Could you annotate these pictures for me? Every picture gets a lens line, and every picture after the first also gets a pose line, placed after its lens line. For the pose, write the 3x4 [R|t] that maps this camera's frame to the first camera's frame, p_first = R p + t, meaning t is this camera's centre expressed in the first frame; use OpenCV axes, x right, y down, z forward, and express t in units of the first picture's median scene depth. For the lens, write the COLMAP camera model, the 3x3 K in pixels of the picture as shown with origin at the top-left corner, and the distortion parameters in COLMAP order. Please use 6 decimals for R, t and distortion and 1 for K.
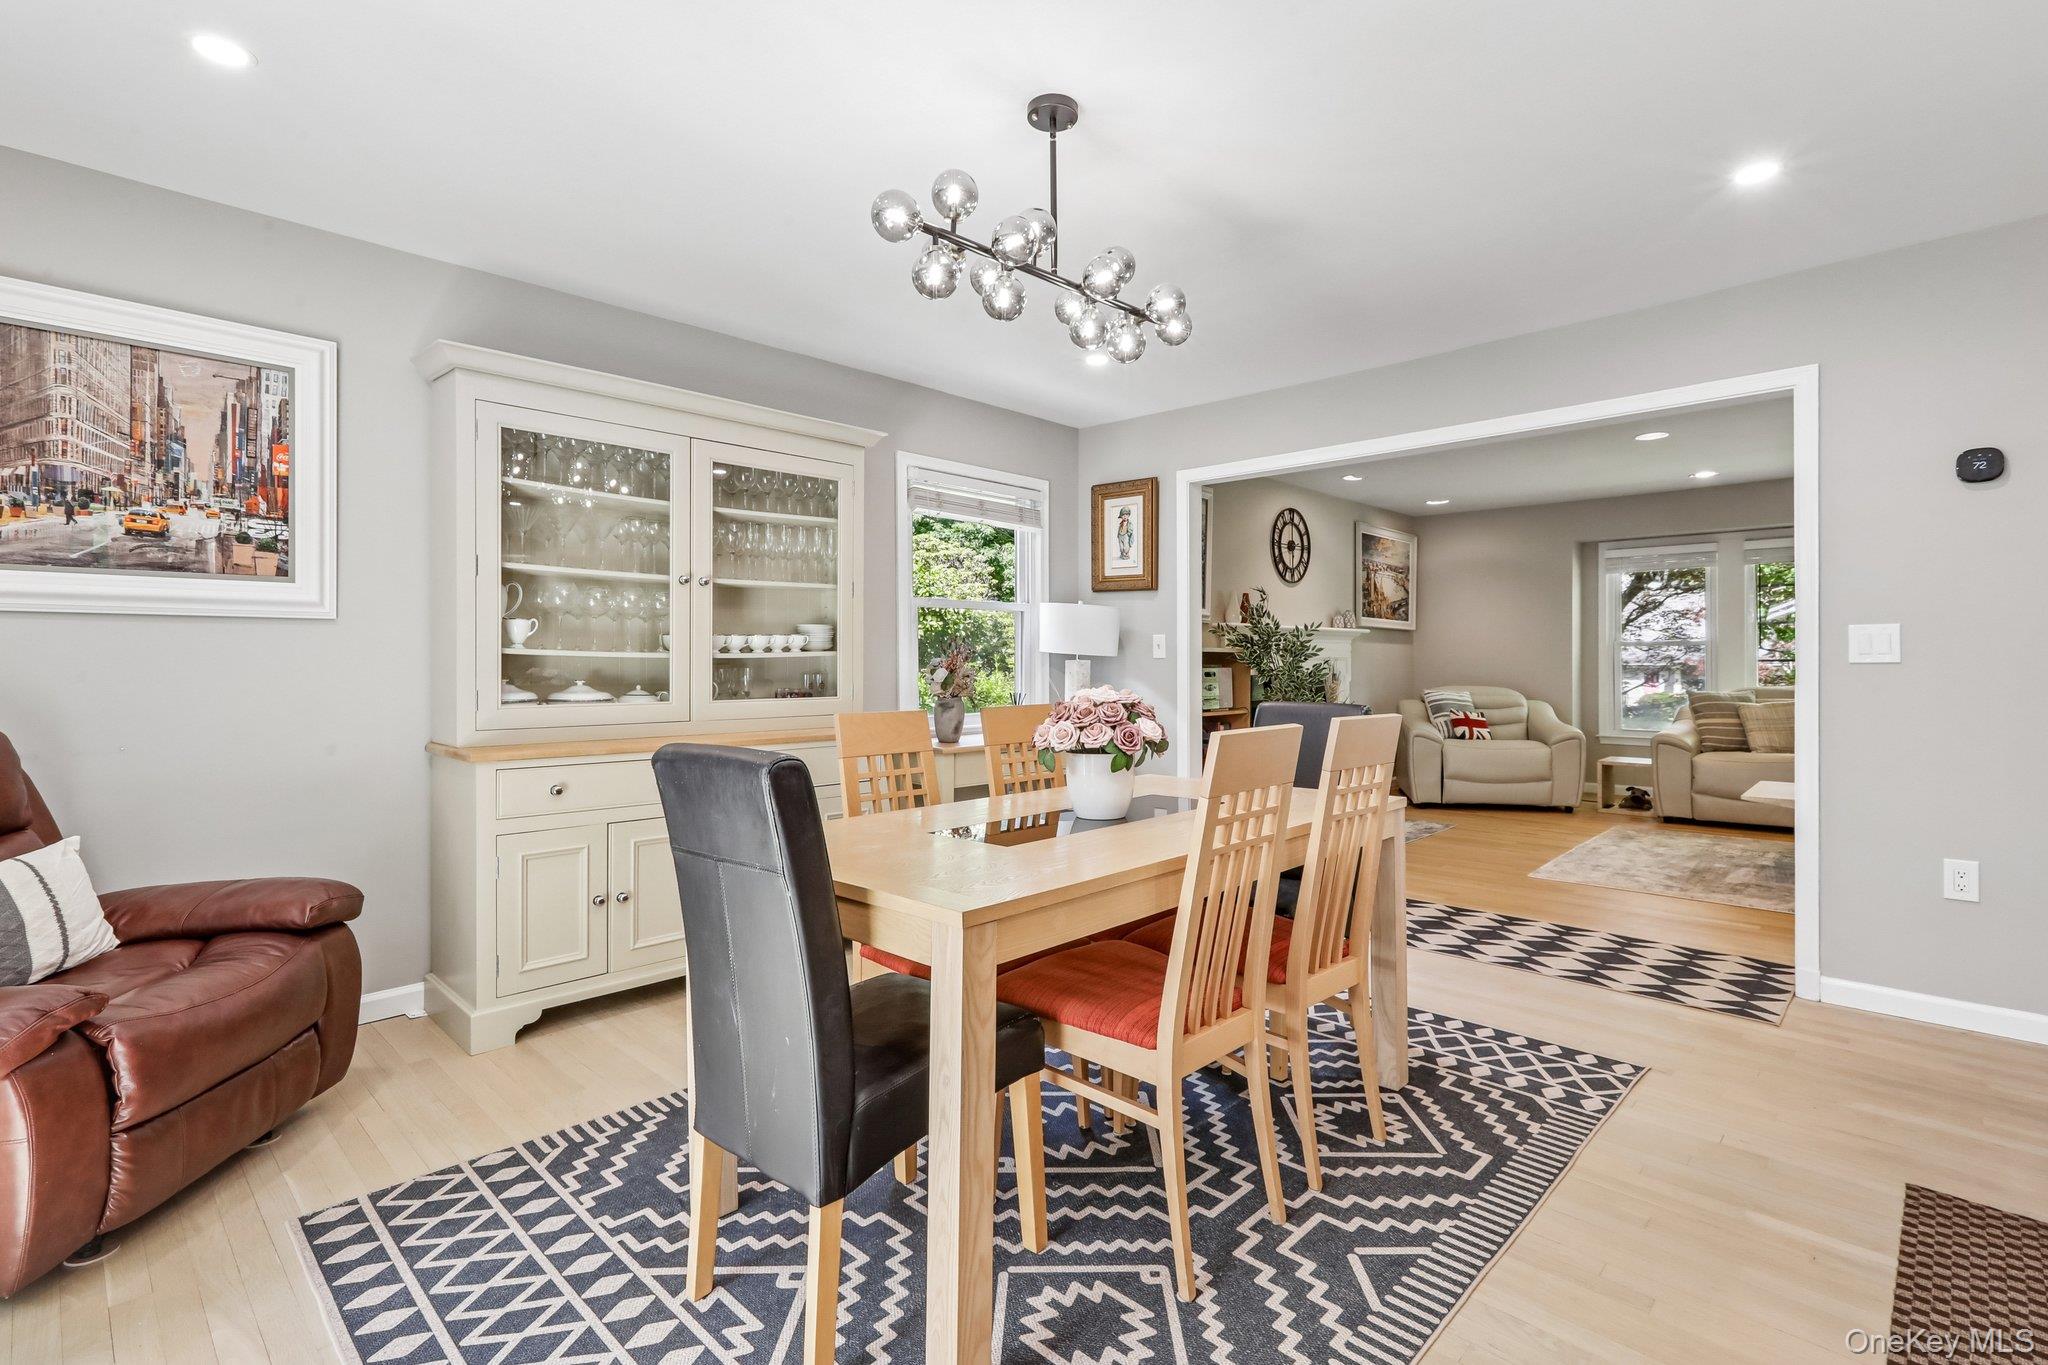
lens RADIAL K [[955.6, 0, 1033.5], [0, 955.6, 665.3], [0, 0, 1]] dist [0.002063, 0.000722]
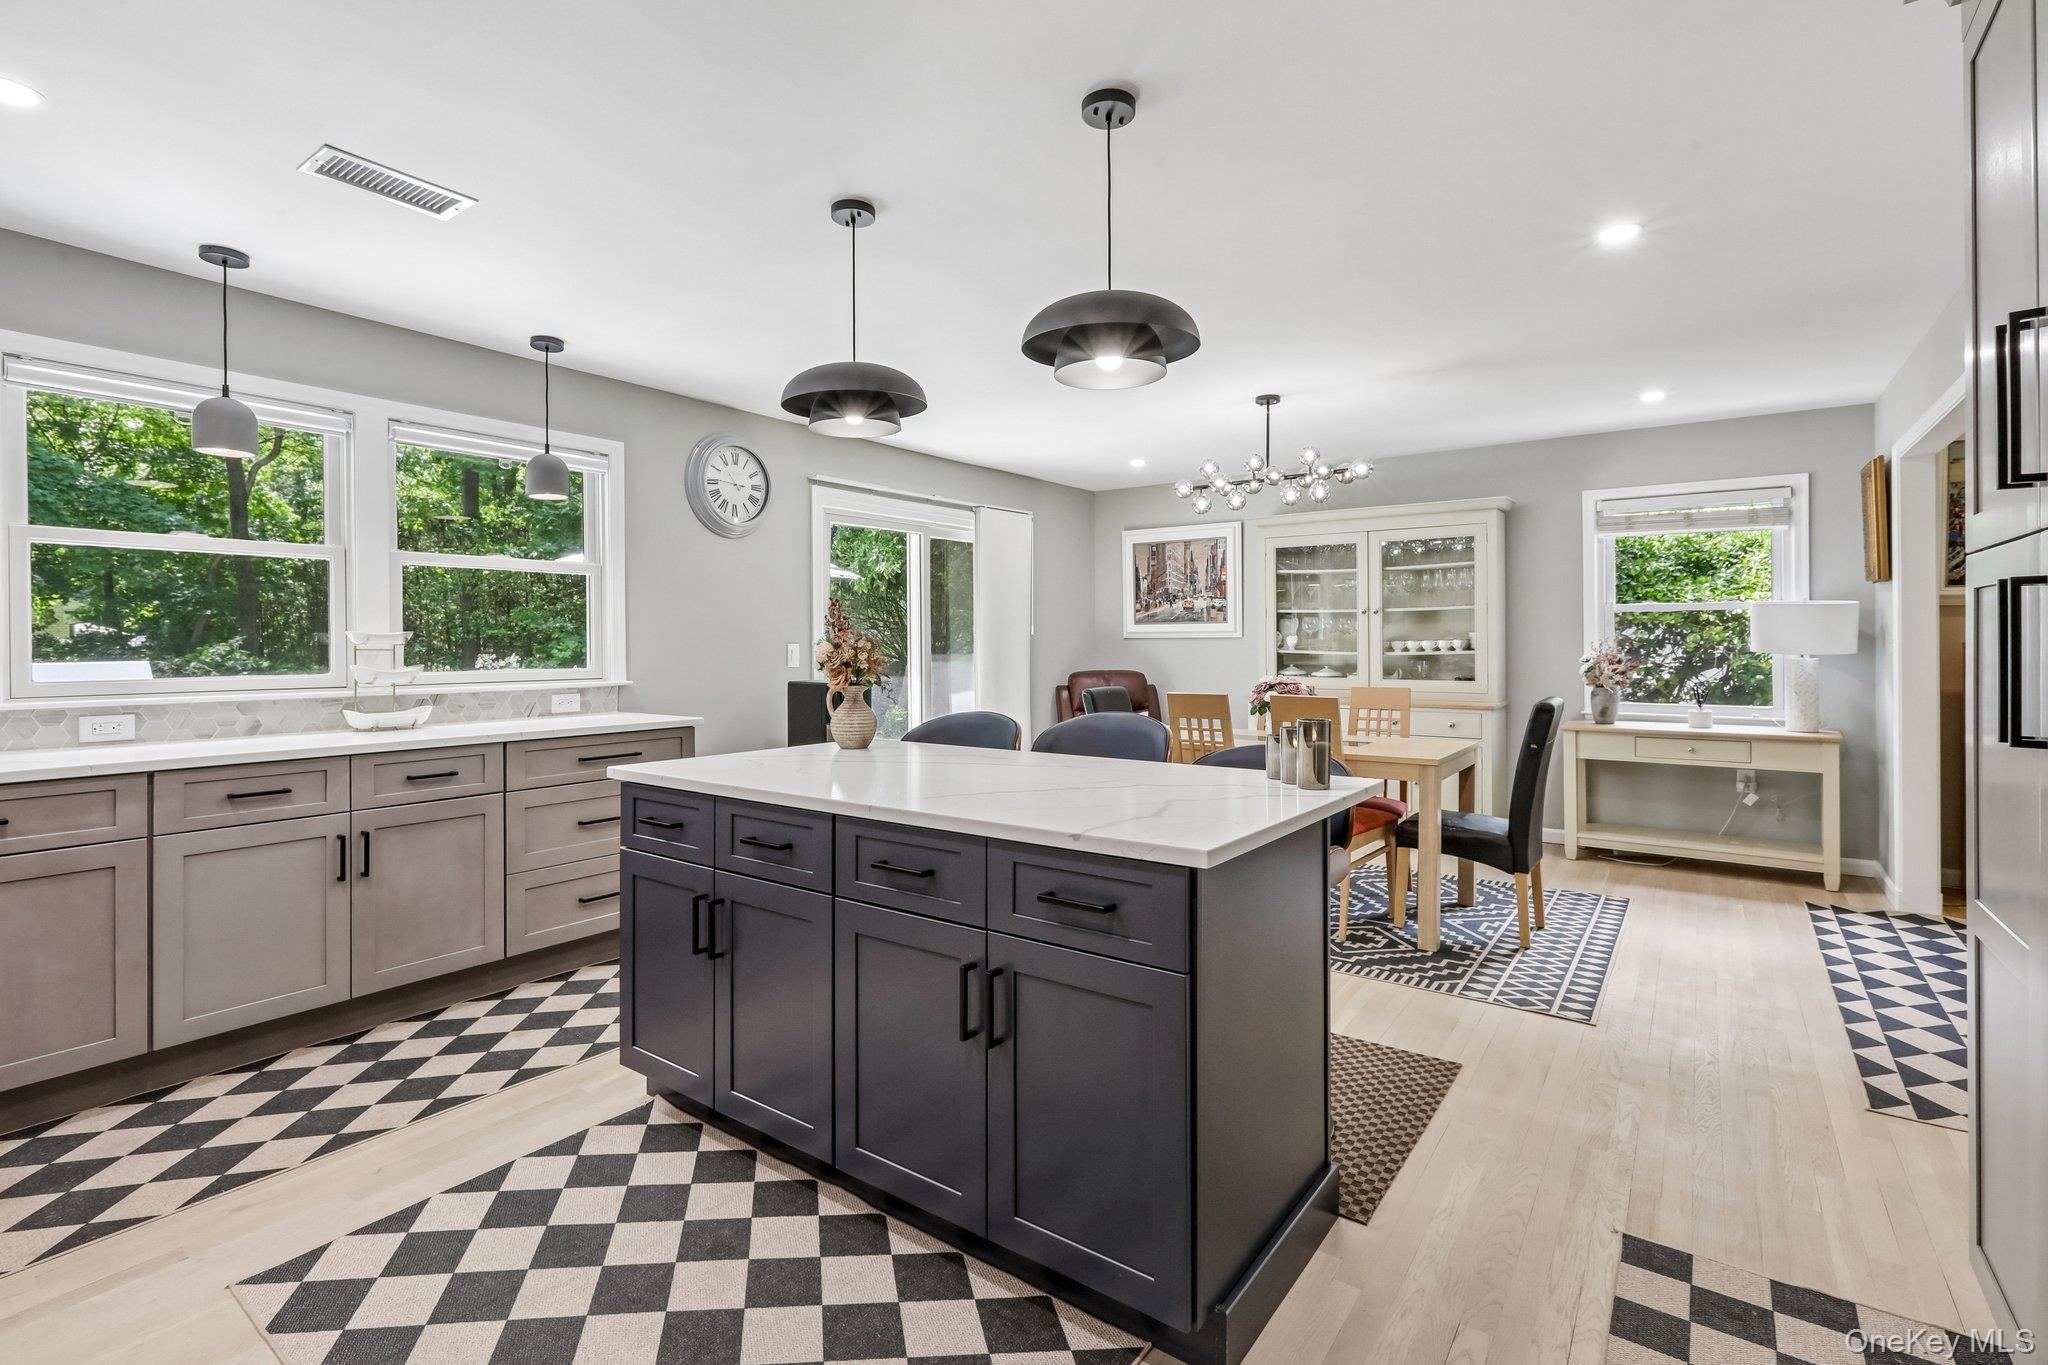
lens RADIAL K [[945.6, 0, 1030.4], [0, 945.6, 640.1], [0, 0, 1]] dist [0.000184, 0.001458]
pose [[0.139436, -0.000751, -0.990231, 1.606305], [-0.000719, 0.999999, -0.000860, -0.040925], [0.990231, 0.000832, 0.139435, 0.159063]]
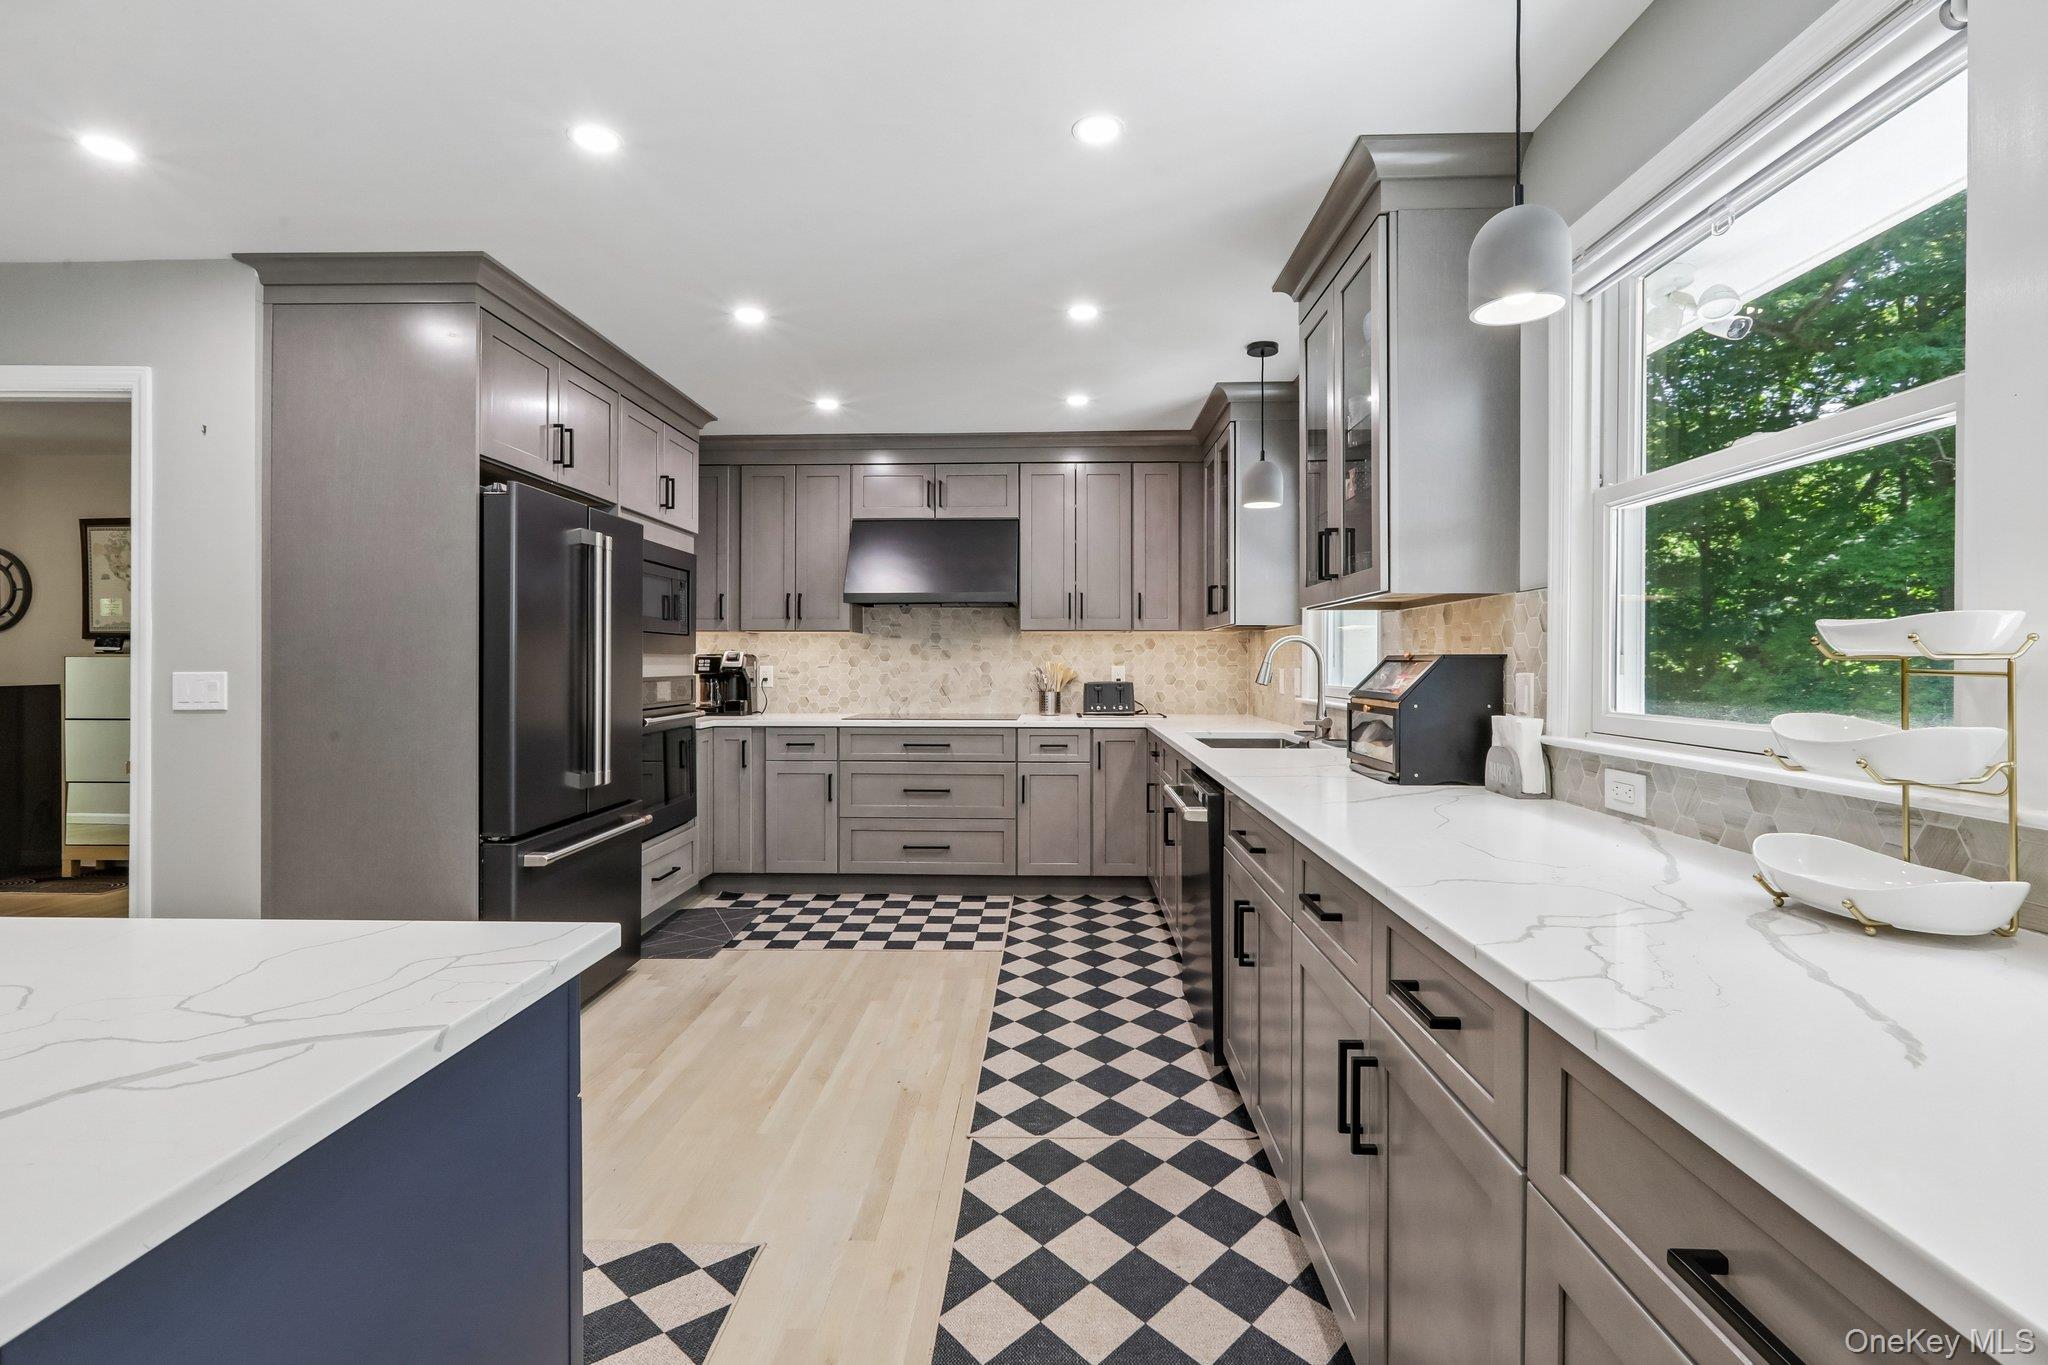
lens RADIAL K [[937.0, 0, 1028.0], [0, 937.0, 664.7], [0, 0, 1]] dist [-0.000388, 0.000525]
pose [[-0.670610, -0.000254, 0.741810, 0.213929], [0.003785, 0.999986, 0.003764, -0.035062], [-0.741800, 0.005332, -0.670600, 0.026807]]
